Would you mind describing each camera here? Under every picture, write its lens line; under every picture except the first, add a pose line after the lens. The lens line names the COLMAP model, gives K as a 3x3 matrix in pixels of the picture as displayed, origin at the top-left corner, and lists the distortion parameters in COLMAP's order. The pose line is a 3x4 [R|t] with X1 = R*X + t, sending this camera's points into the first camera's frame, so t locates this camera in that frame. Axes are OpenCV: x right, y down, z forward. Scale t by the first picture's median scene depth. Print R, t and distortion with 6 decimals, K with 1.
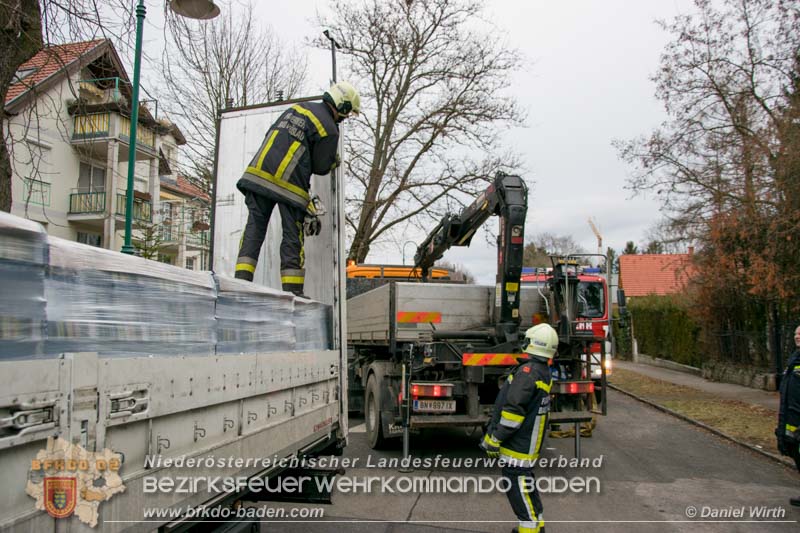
lens RADIAL K [[640.7, 0, 410.5], [0, 640.7, 265.9], [0, 0, 1]] dist [-0.159721, 0.143669]
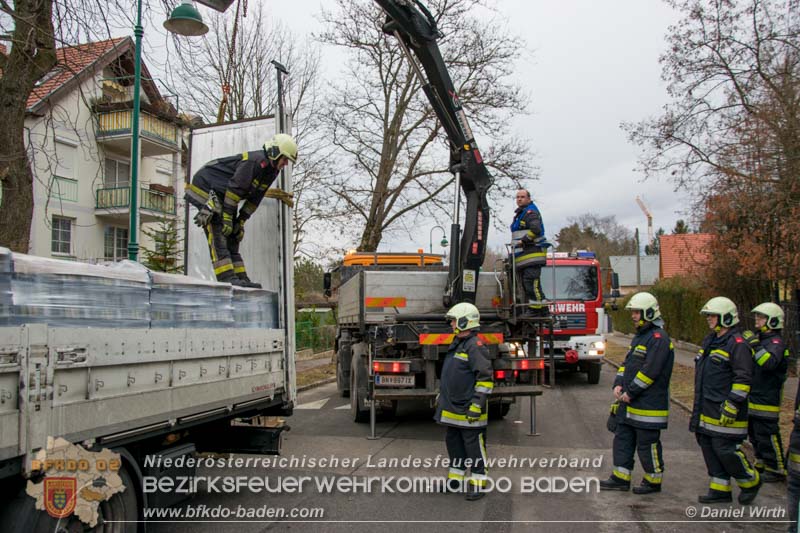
lens RADIAL K [[666.6, 0, 414.3], [0, 666.6, 262.5], [0, 0, 1]] dist [-0.160841, 0.184053]
pose [[0.997843, -0.019397, -0.062712, 0.141049], [0.020538, 0.999634, 0.017588, -0.008302], [0.062348, -0.018838, 0.997877, -0.158393]]
